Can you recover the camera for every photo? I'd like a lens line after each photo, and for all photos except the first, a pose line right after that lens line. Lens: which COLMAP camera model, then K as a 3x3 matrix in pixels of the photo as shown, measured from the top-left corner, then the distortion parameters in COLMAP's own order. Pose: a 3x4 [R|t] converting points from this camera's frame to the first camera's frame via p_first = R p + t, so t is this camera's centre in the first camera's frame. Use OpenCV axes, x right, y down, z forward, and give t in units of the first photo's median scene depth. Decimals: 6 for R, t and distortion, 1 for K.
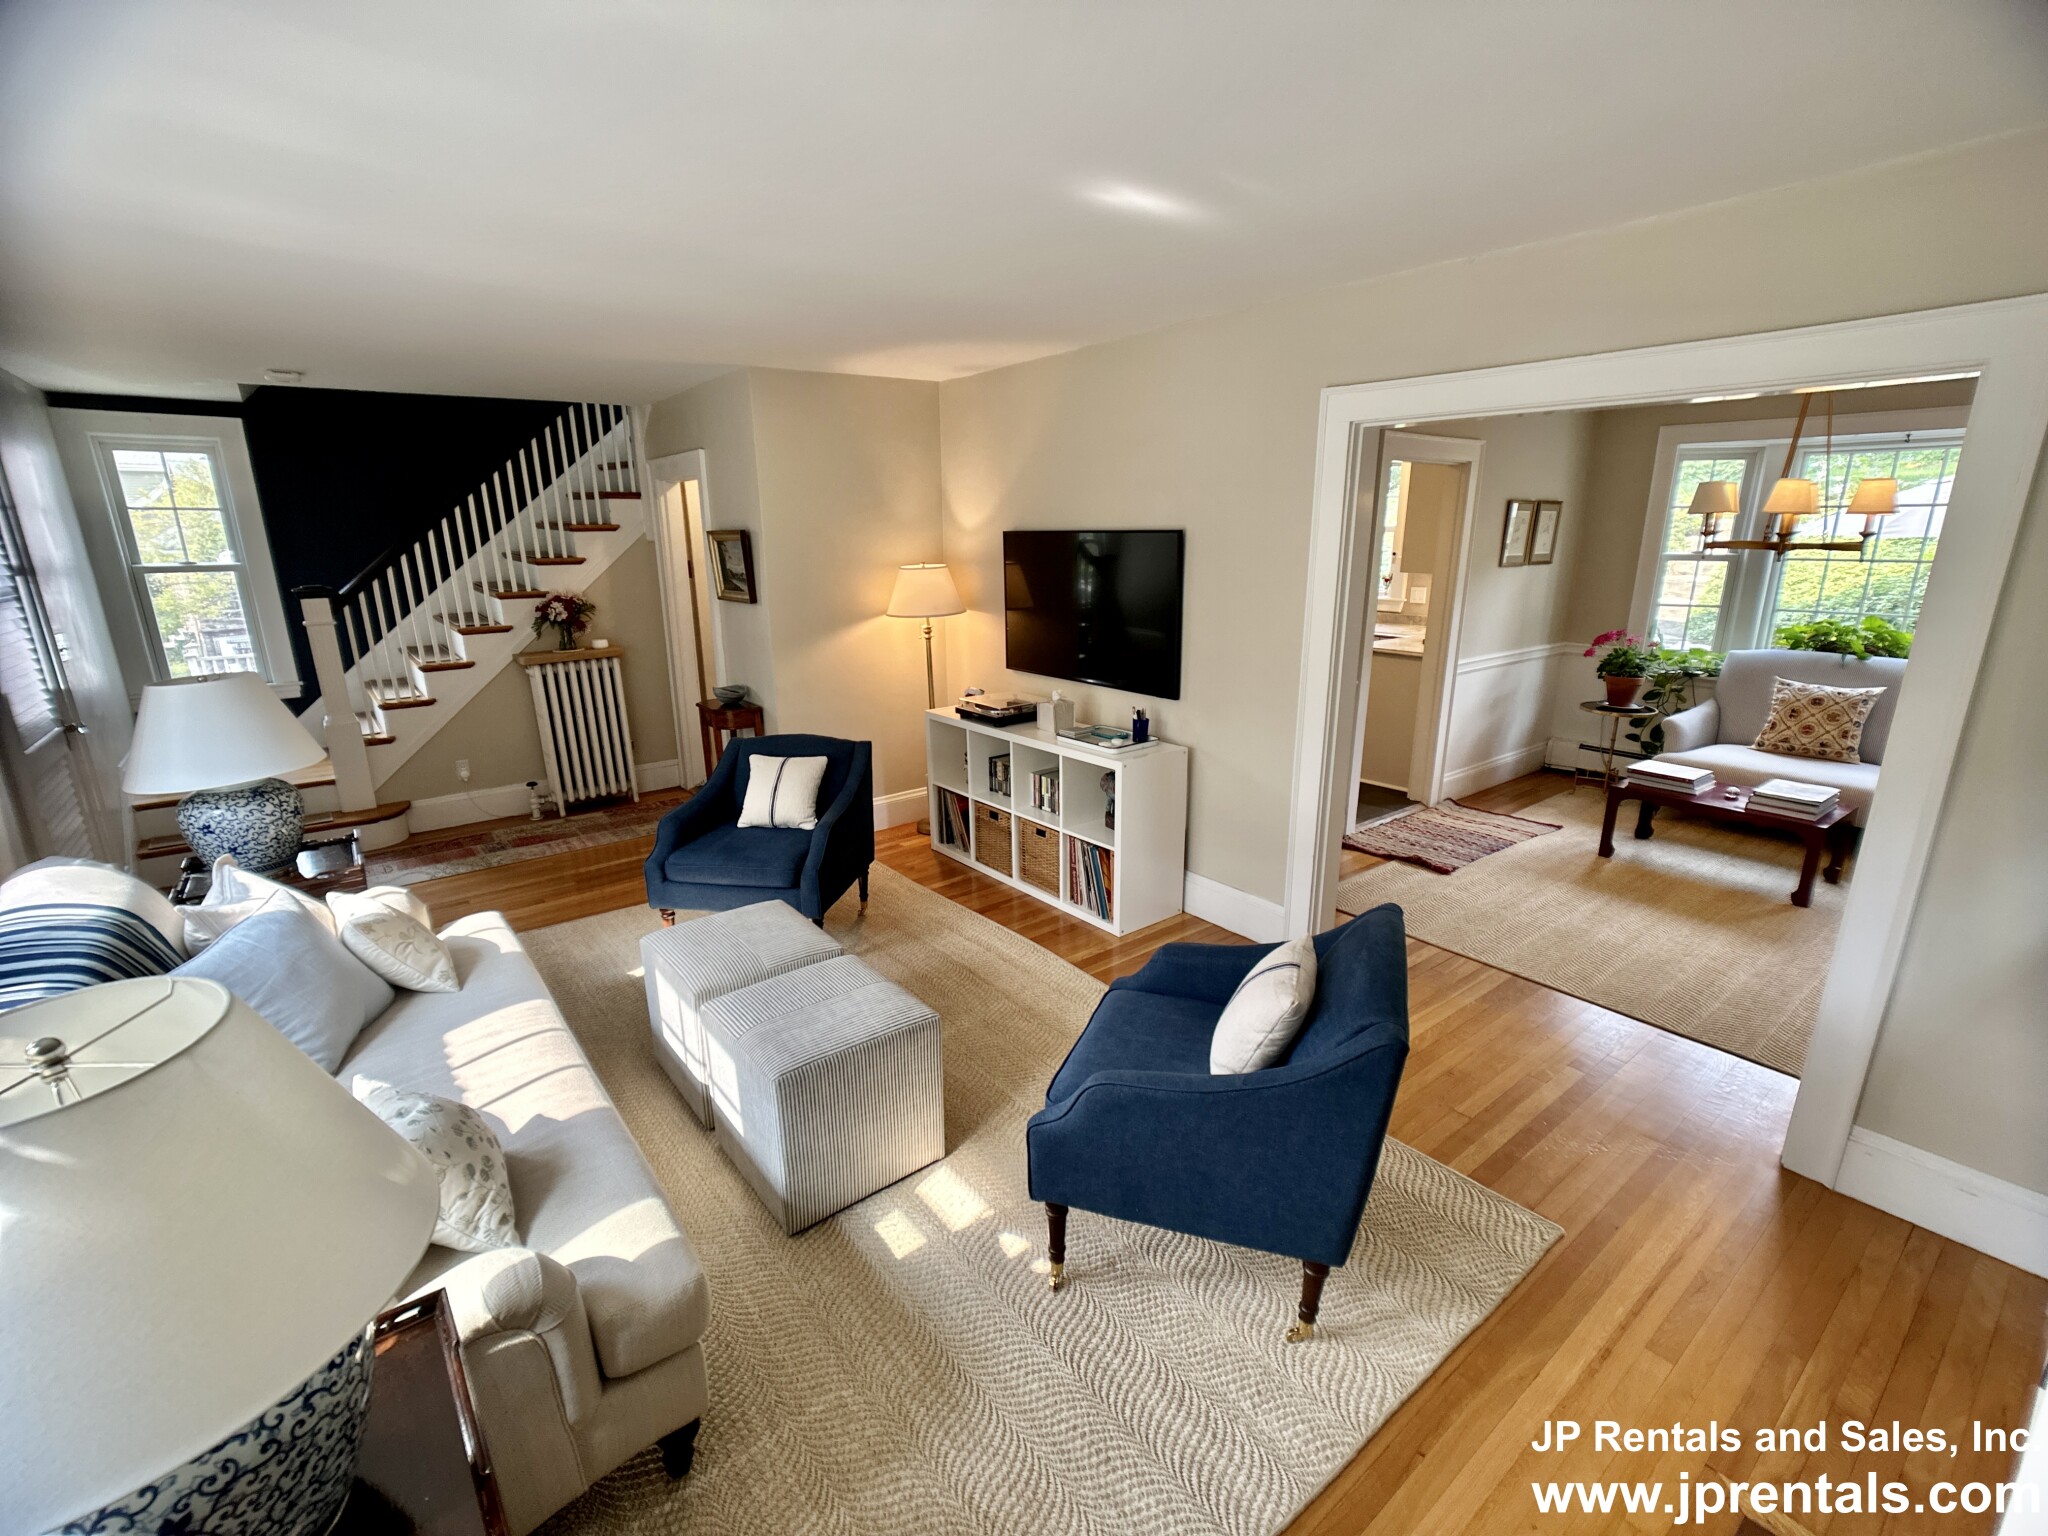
lens RADIAL K [[935.9, 0, 1024.0], [0, 935.9, 768.0], [0, 0, 1]] dist [-0.005221, -0.000468]
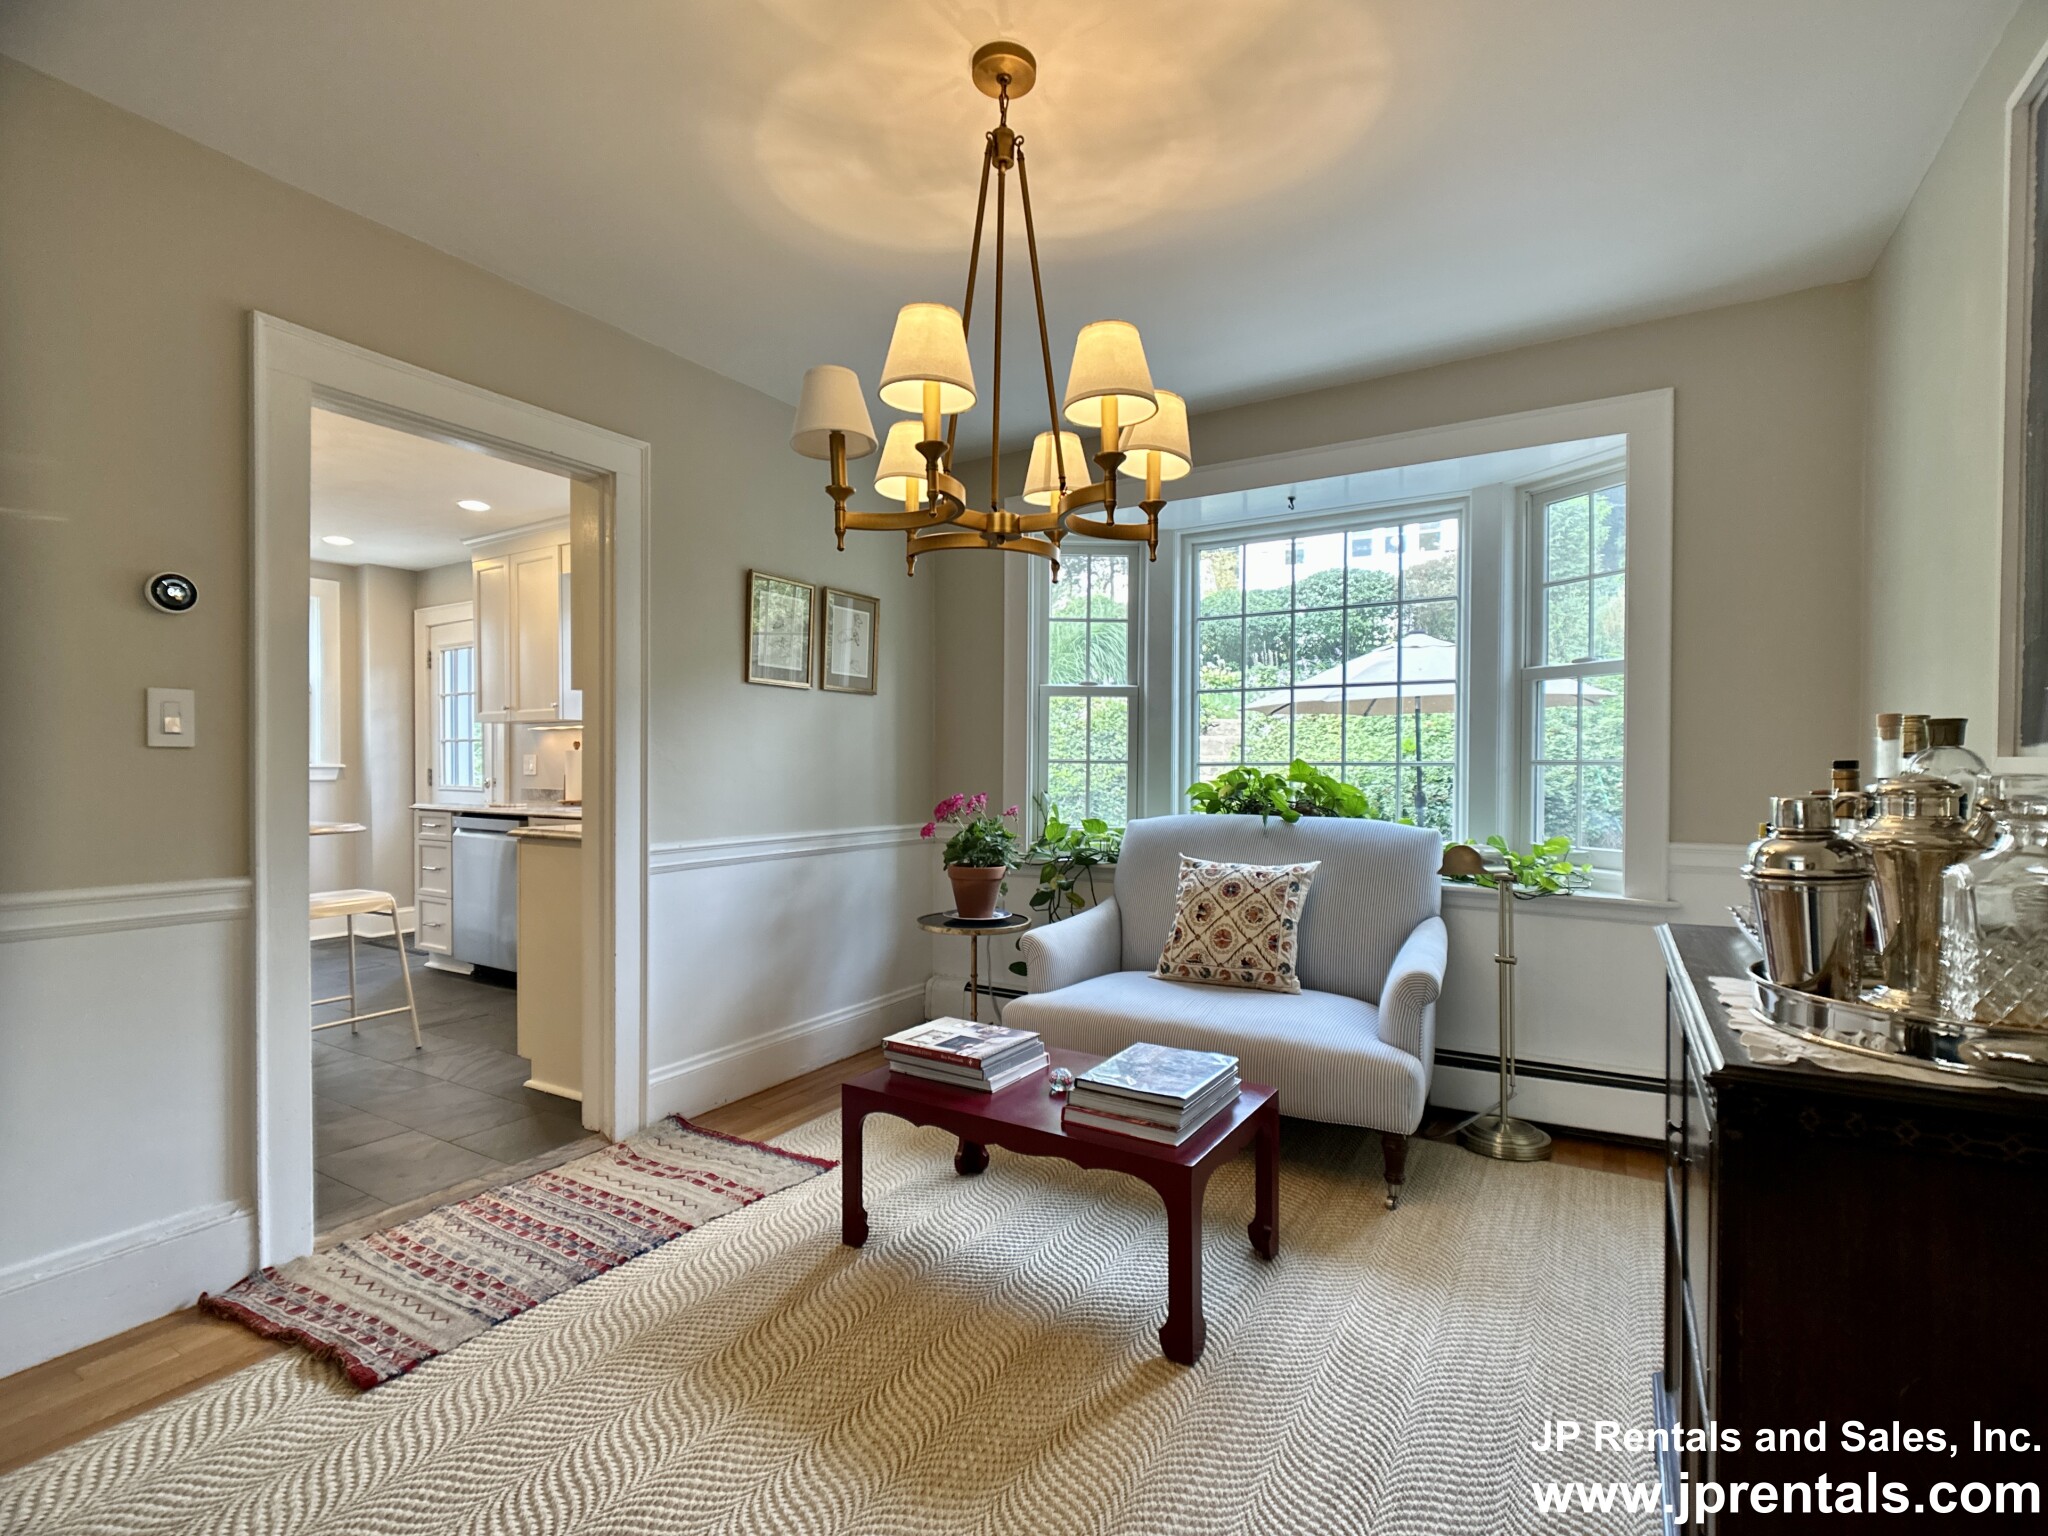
lens RADIAL K [[973.3, 0, 1024.0], [0, 973.3, 768.0], [0, 0, 1]] dist [-0.003293, -0.000308]
pose [[0.936217, 0.005173, 0.351384, 0.498776], [0.083449, 0.968019, -0.236590, -0.010642], [-0.341371, 0.250822, 0.905845, 0.455226]]
